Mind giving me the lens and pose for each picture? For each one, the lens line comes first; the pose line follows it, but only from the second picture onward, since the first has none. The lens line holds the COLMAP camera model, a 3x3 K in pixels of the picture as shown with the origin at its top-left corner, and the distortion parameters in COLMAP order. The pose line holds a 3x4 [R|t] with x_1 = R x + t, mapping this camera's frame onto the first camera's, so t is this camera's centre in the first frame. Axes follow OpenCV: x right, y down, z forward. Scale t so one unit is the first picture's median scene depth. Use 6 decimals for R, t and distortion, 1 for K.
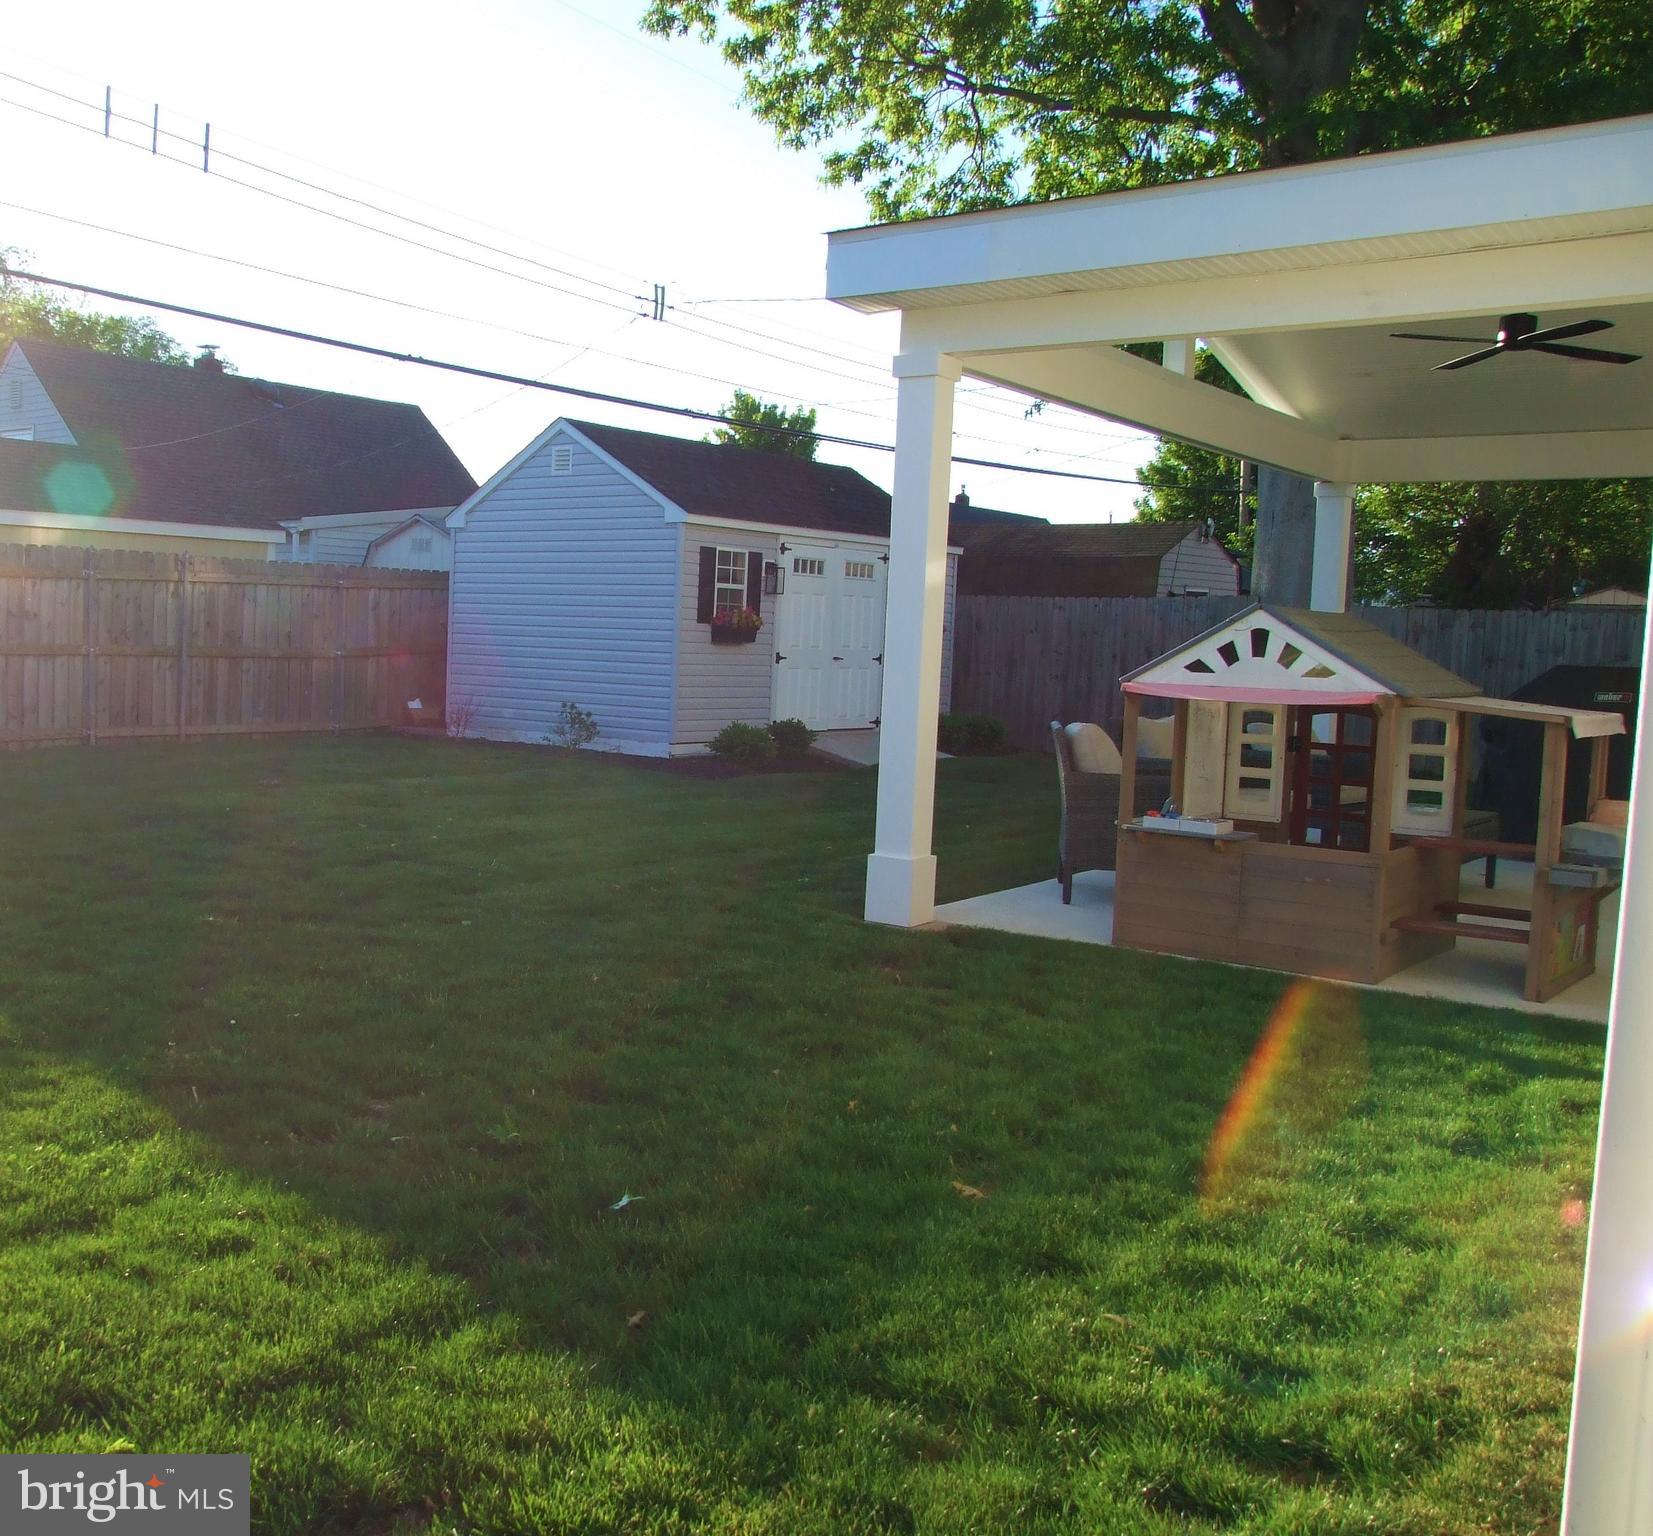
lens RADIAL K [[1366.4, 0, 823.4], [0, 1366.4, 760.5], [0, 0, 1]] dist [-0.078084, 0.145133]
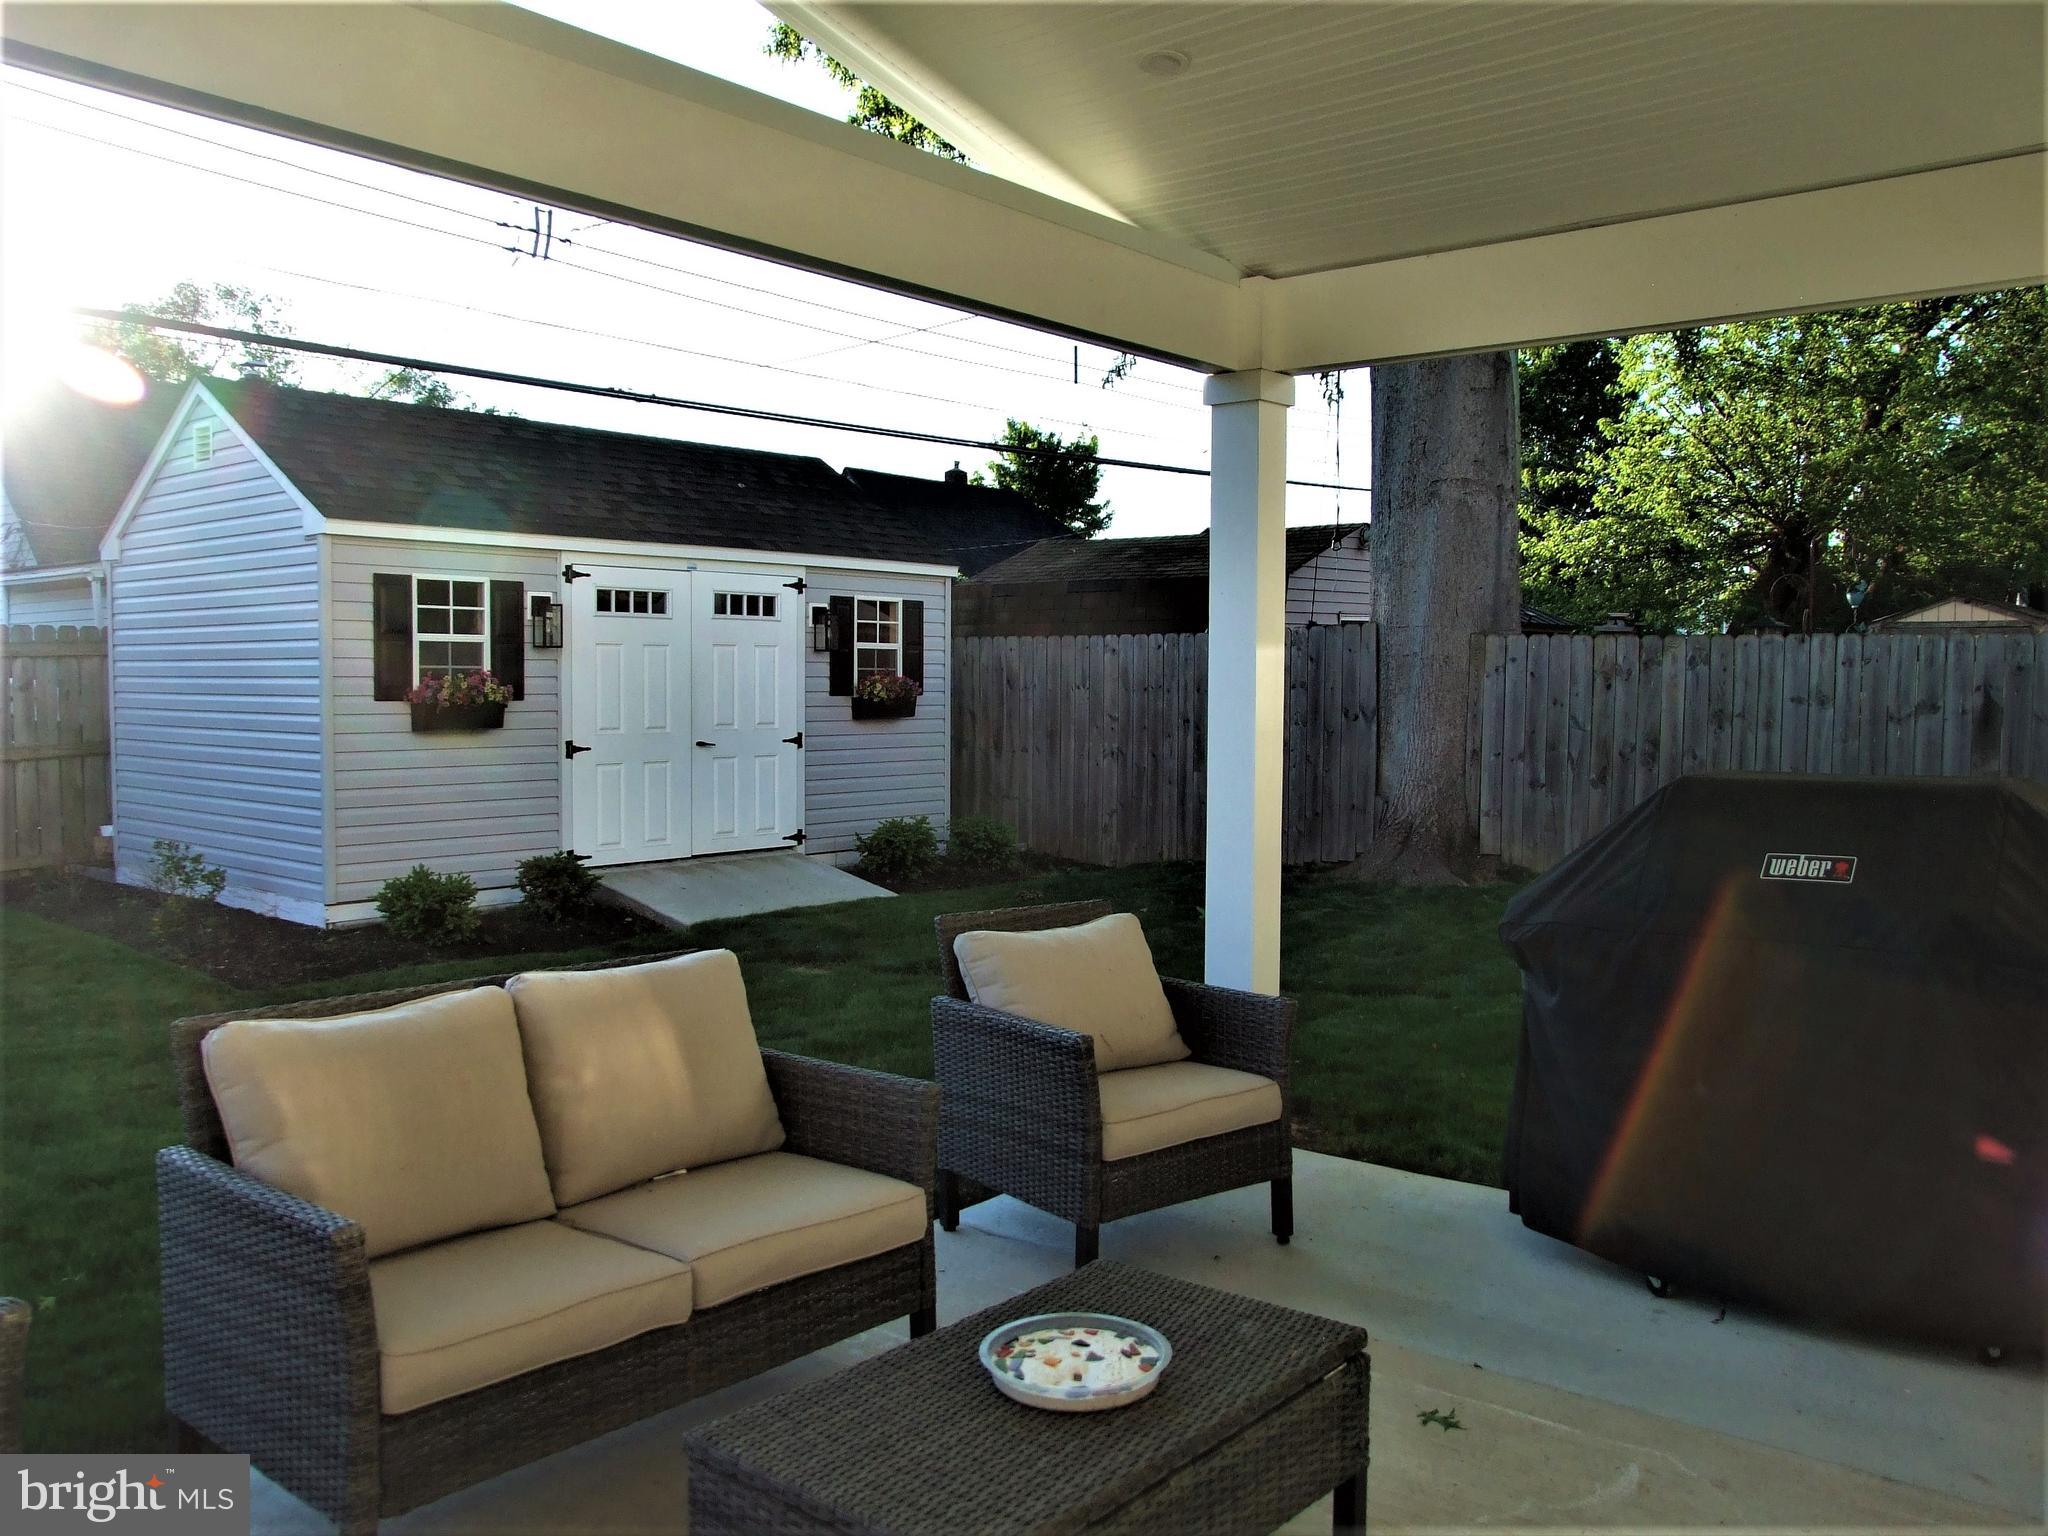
lens RADIAL K [[1651.9, 0, 1008.9], [0, 1651.9, 770.5], [0, 0, 1]] dist [-0.067636, 0.092301]
pose [[0.999515, -0.030951, -0.003547, 0.171045], [0.030777, 0.998666, -0.041456, -0.028768], [0.004826, 0.041327, 0.999134, 0.255947]]
